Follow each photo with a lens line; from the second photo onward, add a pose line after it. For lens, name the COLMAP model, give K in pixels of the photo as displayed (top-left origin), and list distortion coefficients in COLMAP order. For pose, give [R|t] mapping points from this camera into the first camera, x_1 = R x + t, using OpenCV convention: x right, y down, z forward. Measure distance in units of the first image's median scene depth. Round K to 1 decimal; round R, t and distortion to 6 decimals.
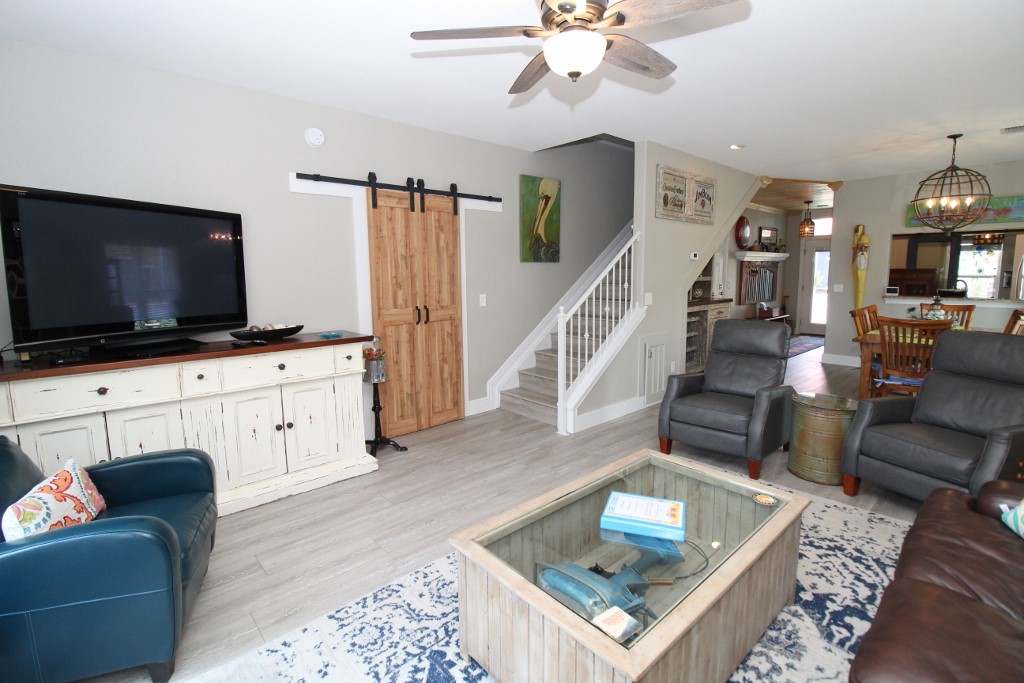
lens RADIAL K [[471.6, 0, 509.5], [0, 471.6, 333.3], [0, 0, 1]] dist [-0.002845, -0.011419]
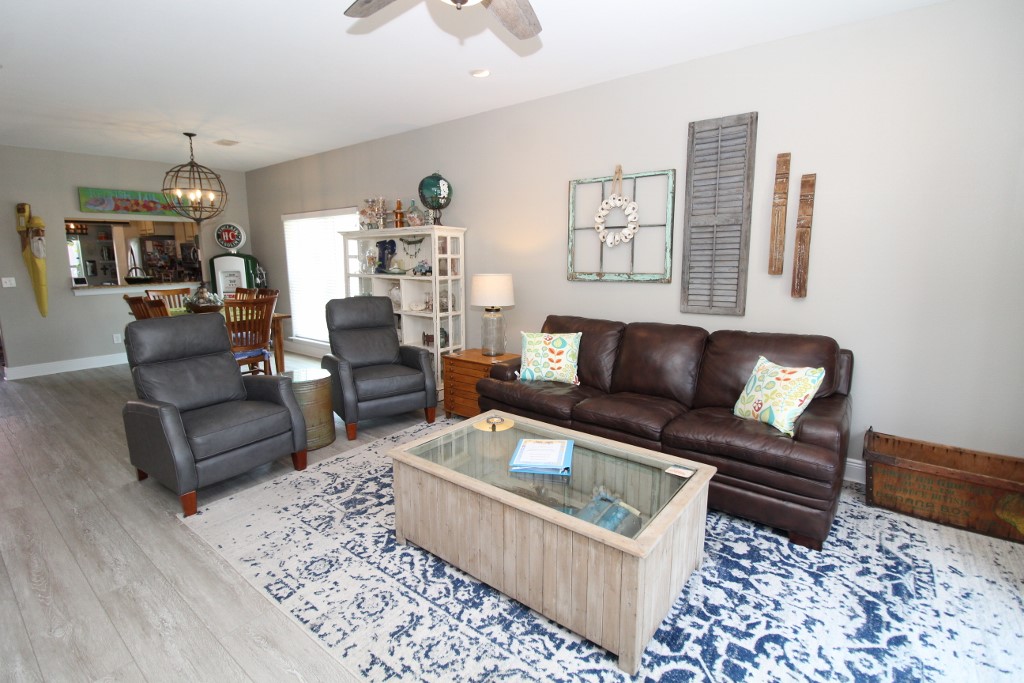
lens RADIAL K [[471.6, 0, 509.0], [0, 471.6, 333.6], [0, 0, 1]] dist [-0.002845, -0.011419]
pose [[-0.175520, -0.149364, 0.973079, -0.459766], [0.135632, 0.975329, 0.174174, -0.074426], [-0.975088, 0.162552, -0.150932, 0.697294]]
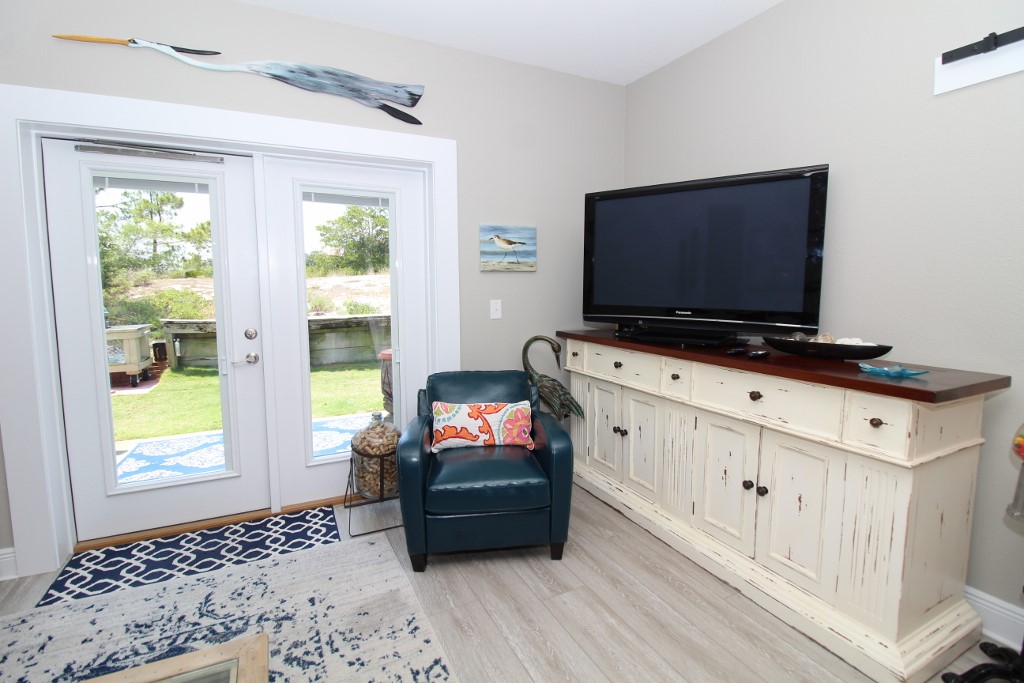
lens RADIAL K [[471.6, 0, 510.3], [0, 471.6, 329.9], [0, 0, 1]] dist [-0.002845, -0.011419]
pose [[-0.259975, 0.104821, -0.959909, 0.198926], [-0.117130, 0.983327, 0.139101, -0.063881], [0.958485, 0.148597, -0.243362, 0.765151]]
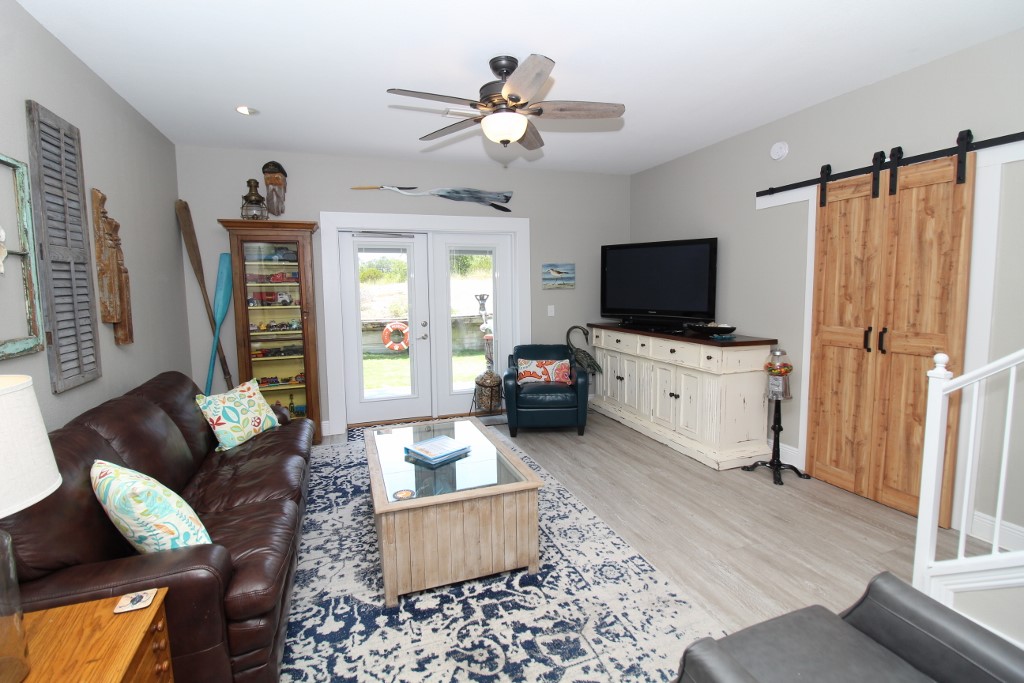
lens RADIAL K [[471.6, 0, 511.2], [0, 471.6, 336.1], [0, 0, 1]] dist [-0.002845, -0.011419]
pose [[-0.373362, 0.113977, -0.920657, 0.887891], [-0.100467, 0.981619, 0.162268, -0.137549], [0.922230, 0.153080, -0.355048, 0.975372]]
